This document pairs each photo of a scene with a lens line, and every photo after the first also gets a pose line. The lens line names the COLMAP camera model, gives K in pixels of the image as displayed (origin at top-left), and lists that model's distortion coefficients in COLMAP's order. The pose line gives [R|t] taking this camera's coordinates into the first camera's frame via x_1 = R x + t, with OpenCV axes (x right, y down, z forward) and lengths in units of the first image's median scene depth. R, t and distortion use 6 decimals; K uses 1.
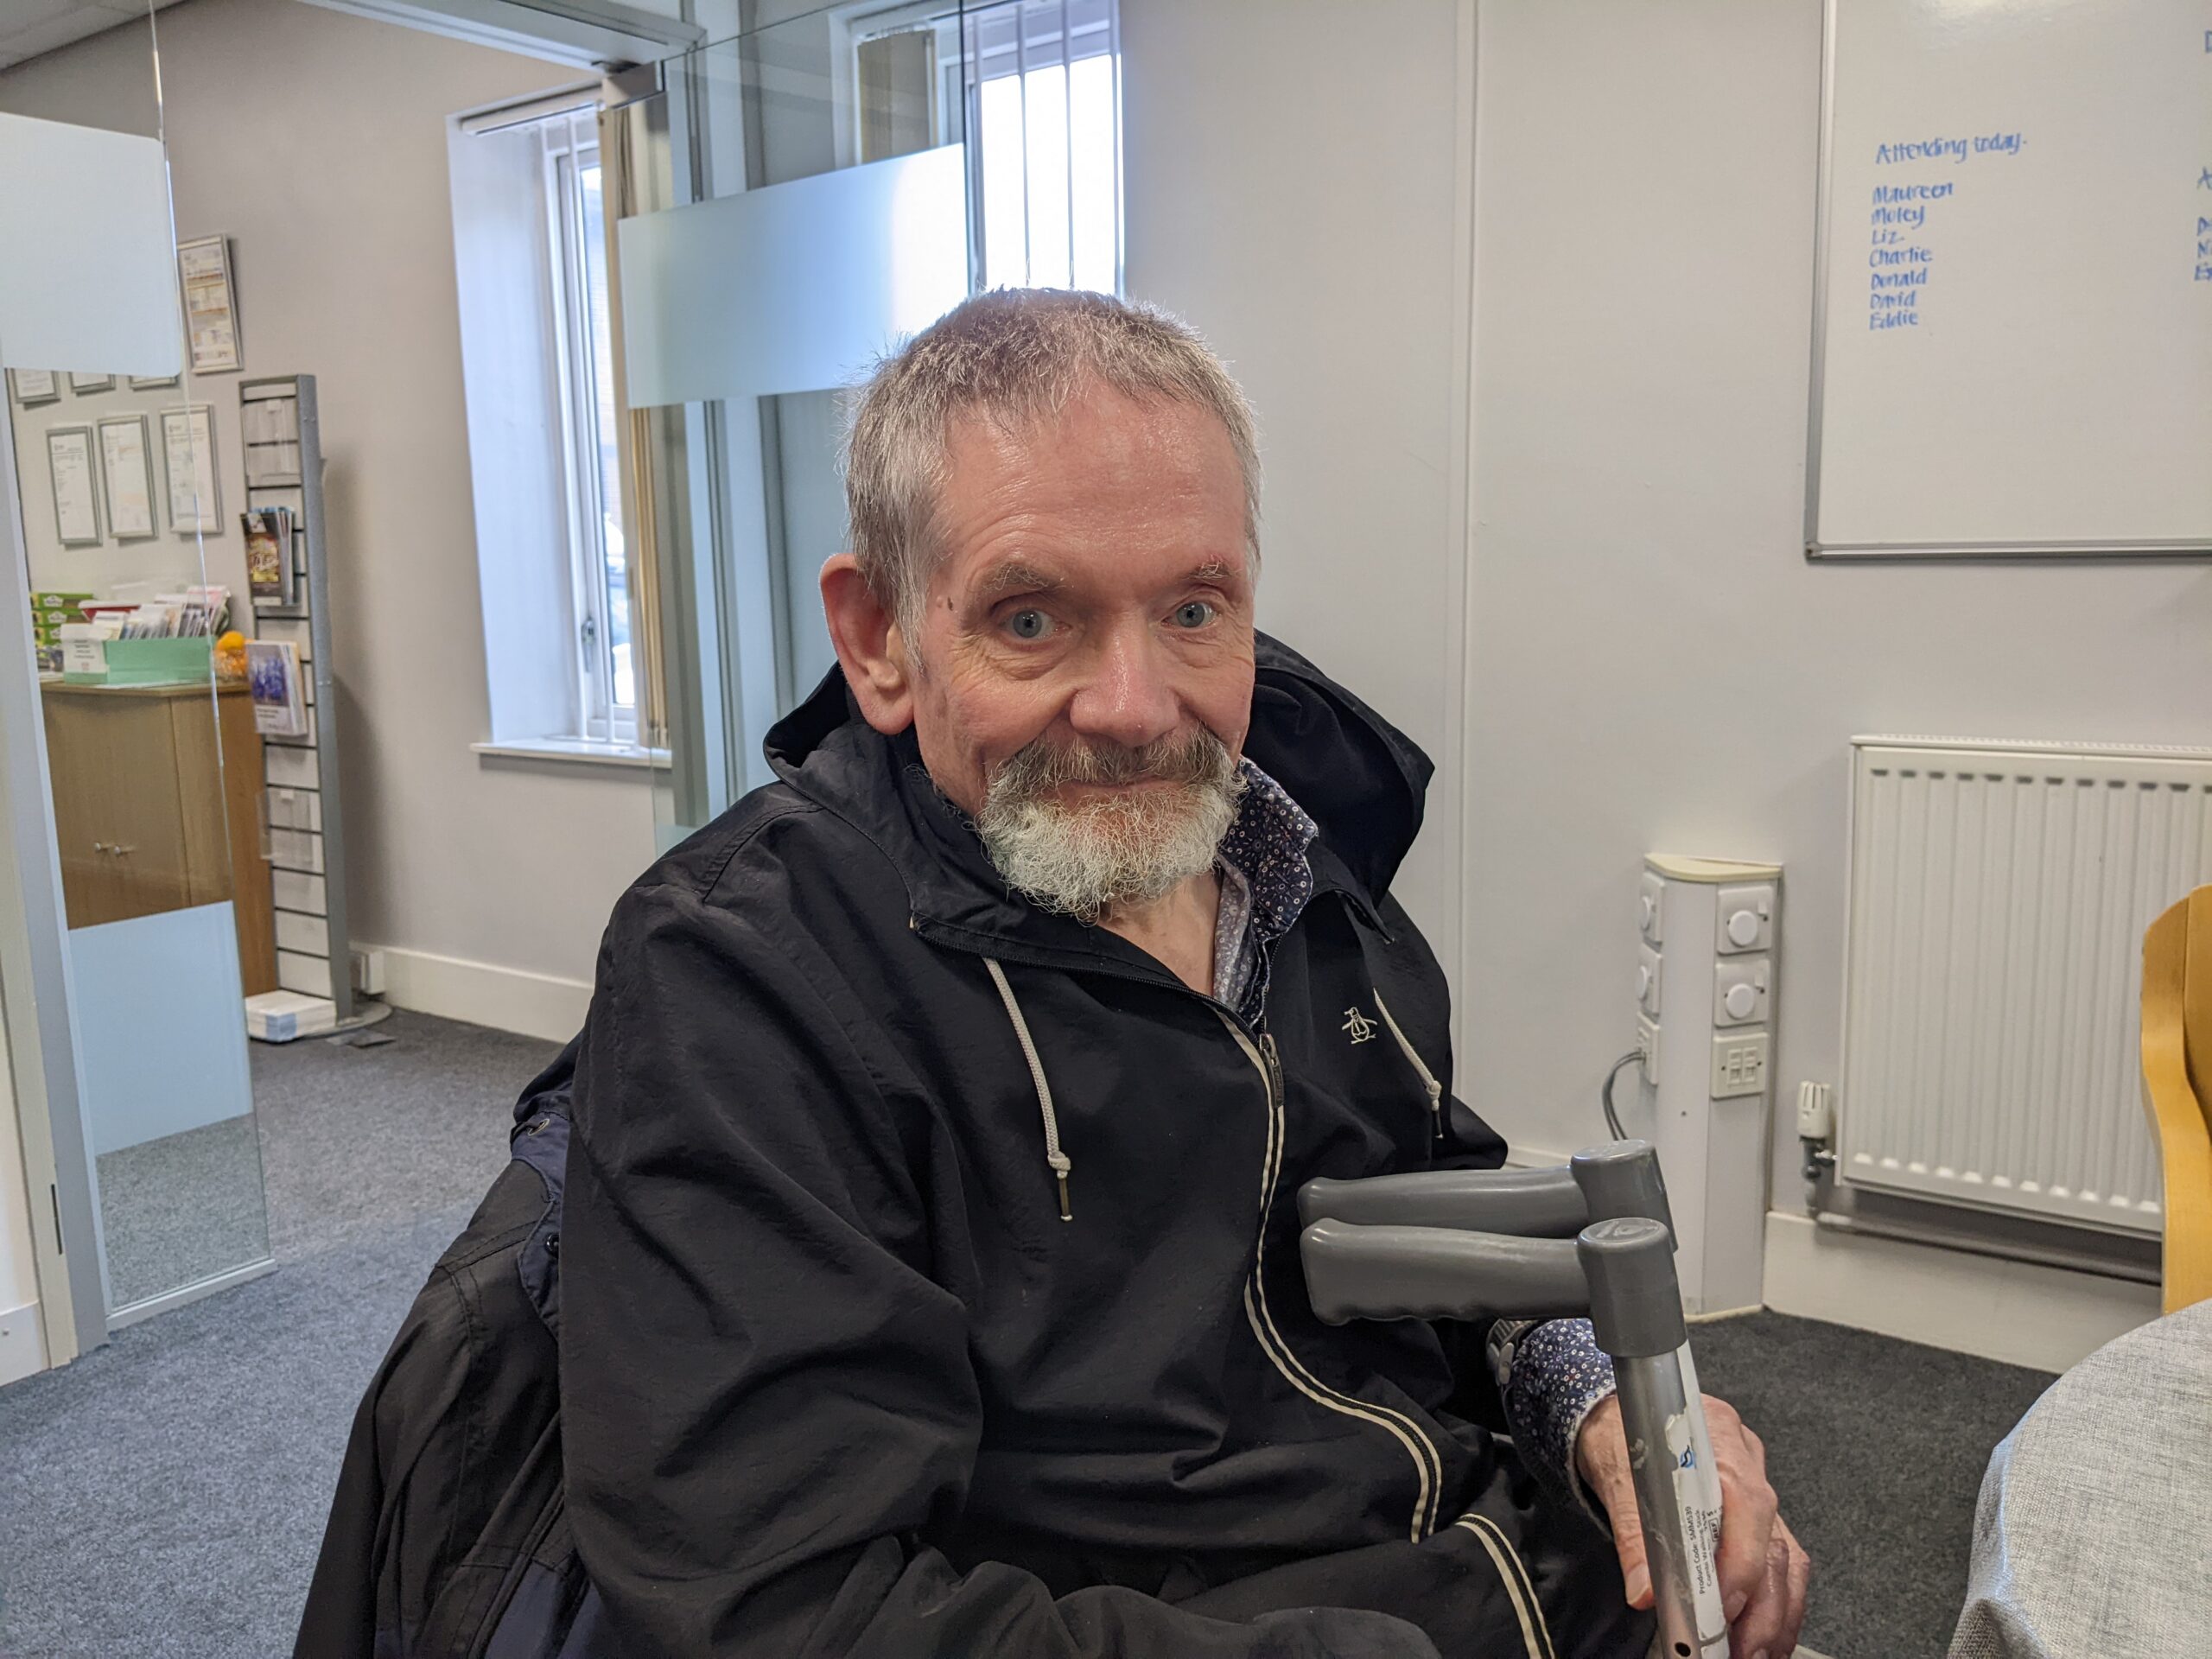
lens RADIAL K [[1740.1, 0, 1106.0], [0, 1740.1, 829.5], [0, 0, 1]] dist [-0.025363, 0.000833]
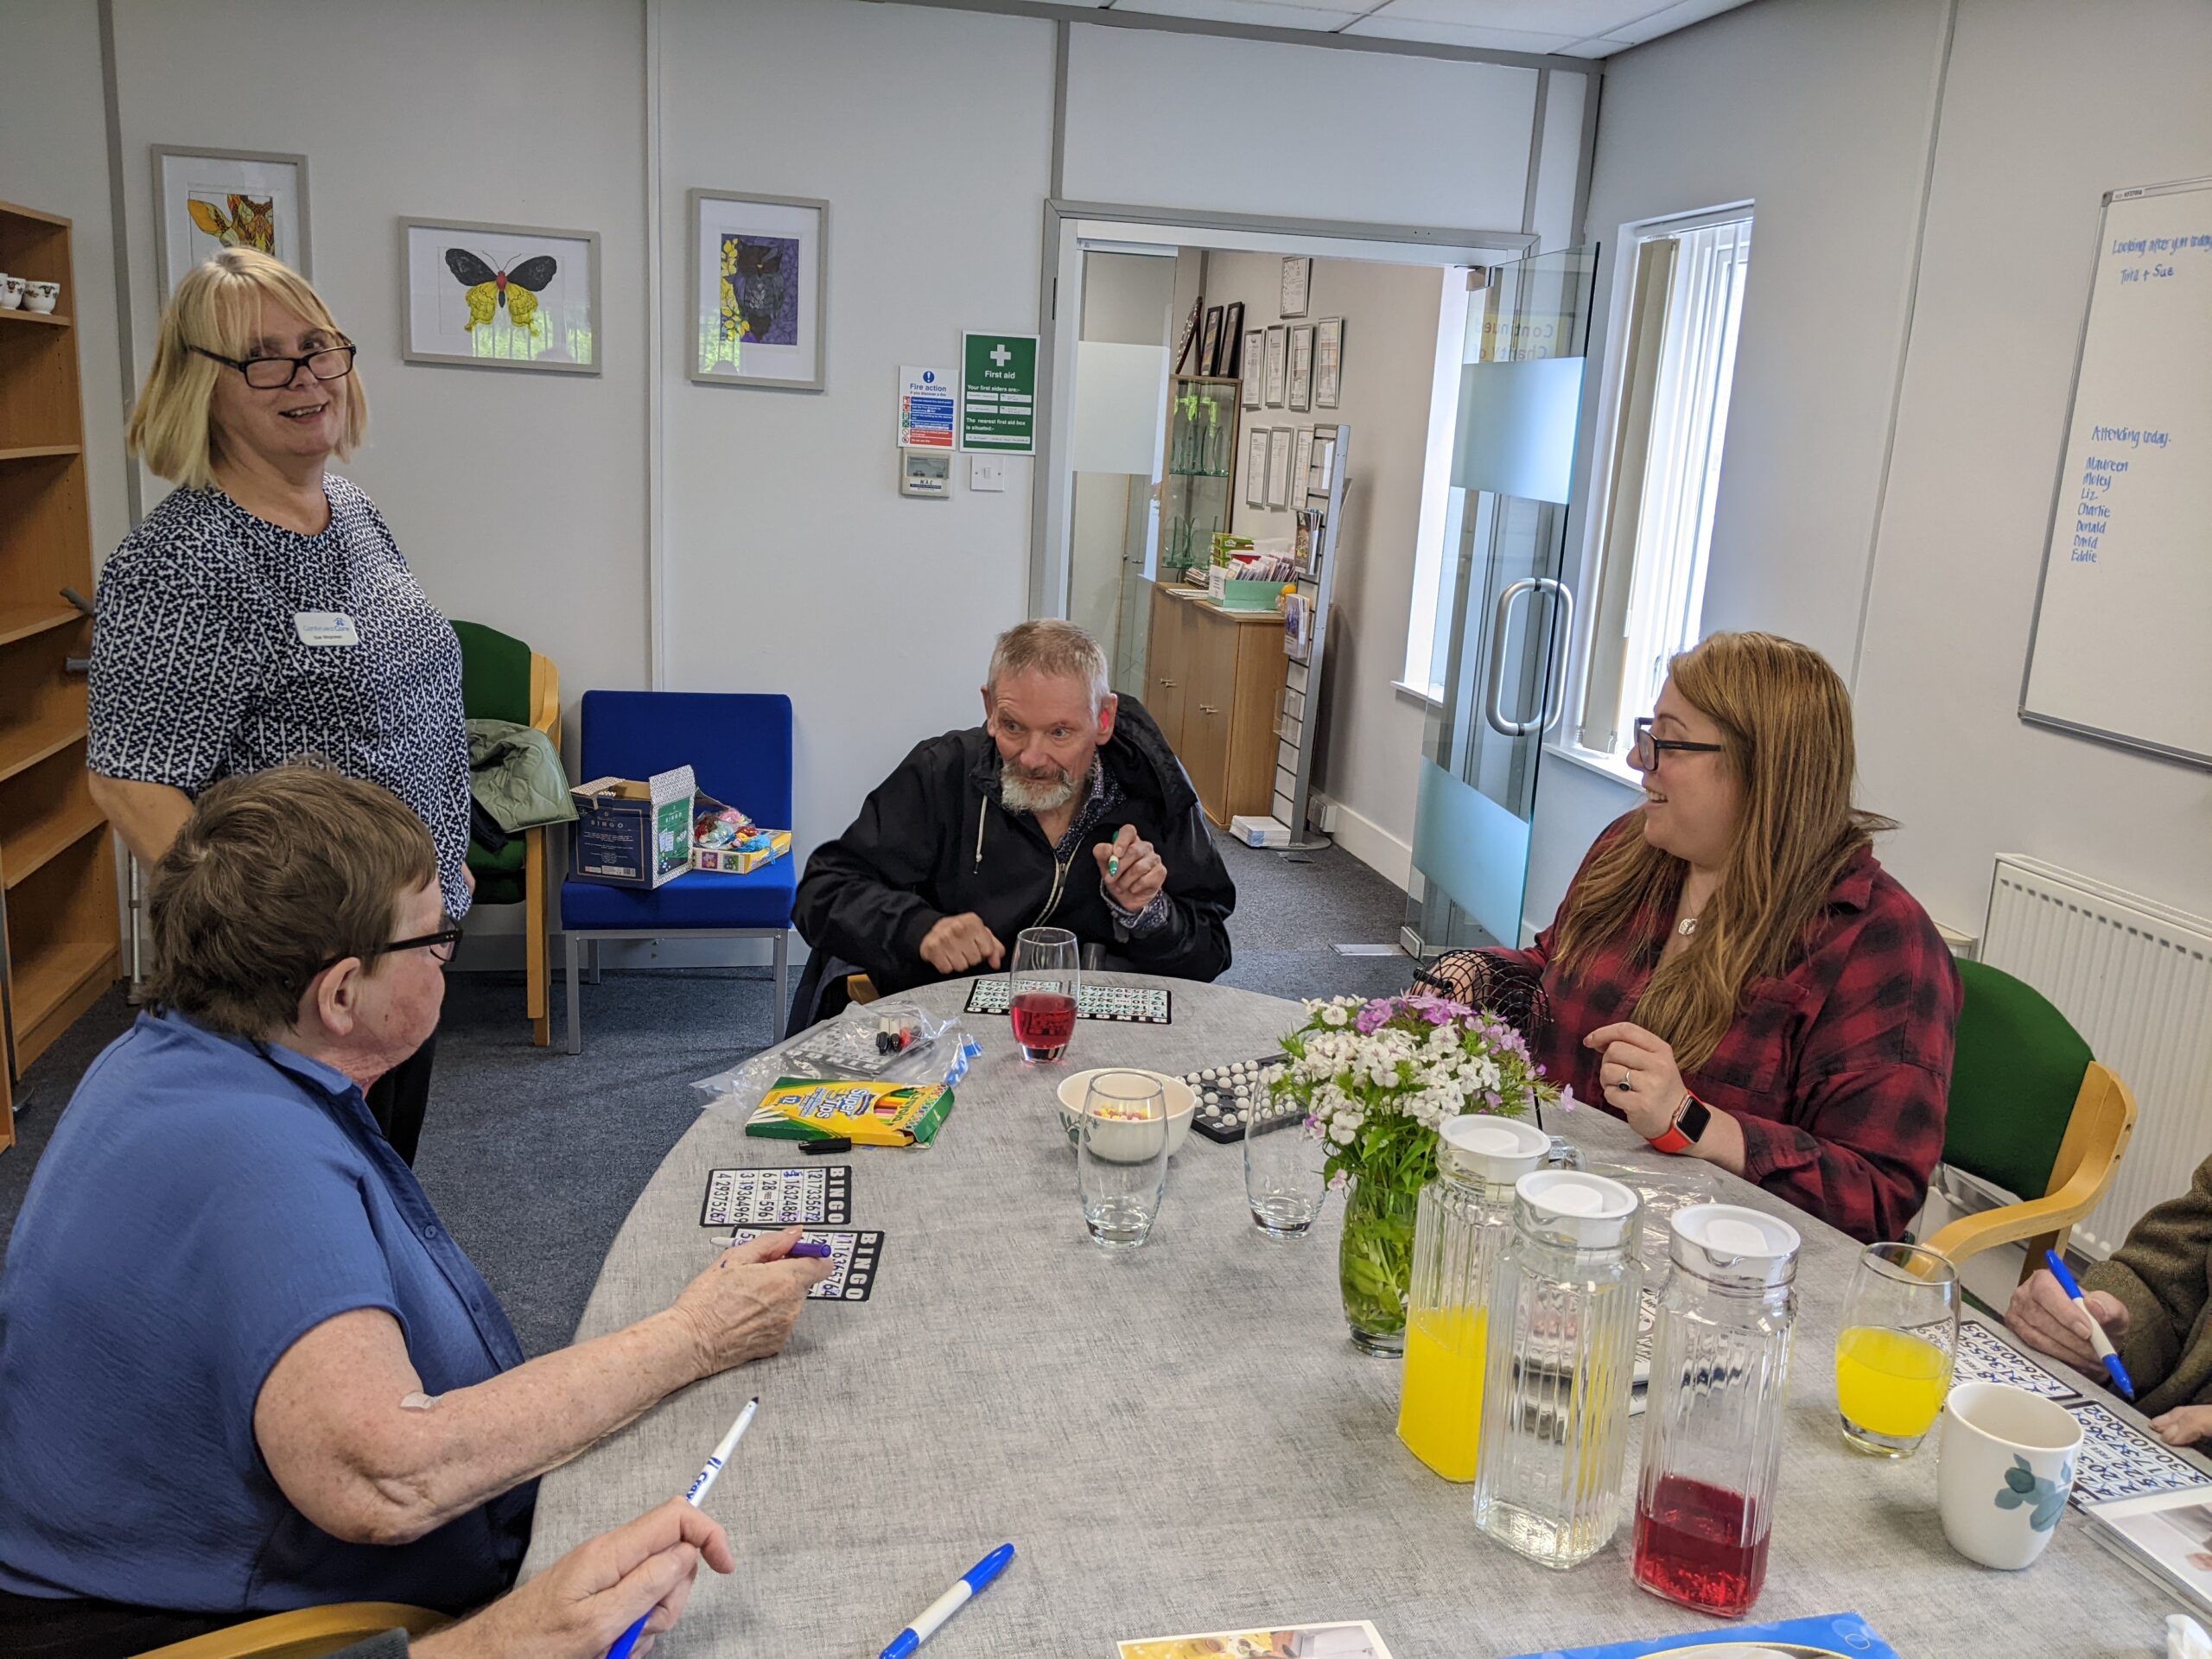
lens RADIAL K [[1745.1, 0, 1106.0], [0, 1745.1, 829.5], [0, 0, 1]] dist [-0.031862, -0.003966]
pose [[0.727755, 0.206356, -0.654057, 0.815947], [-0.162380, 0.978390, 0.128008, -0.133708], [0.666338, 0.013047, 0.745536, -0.502059]]
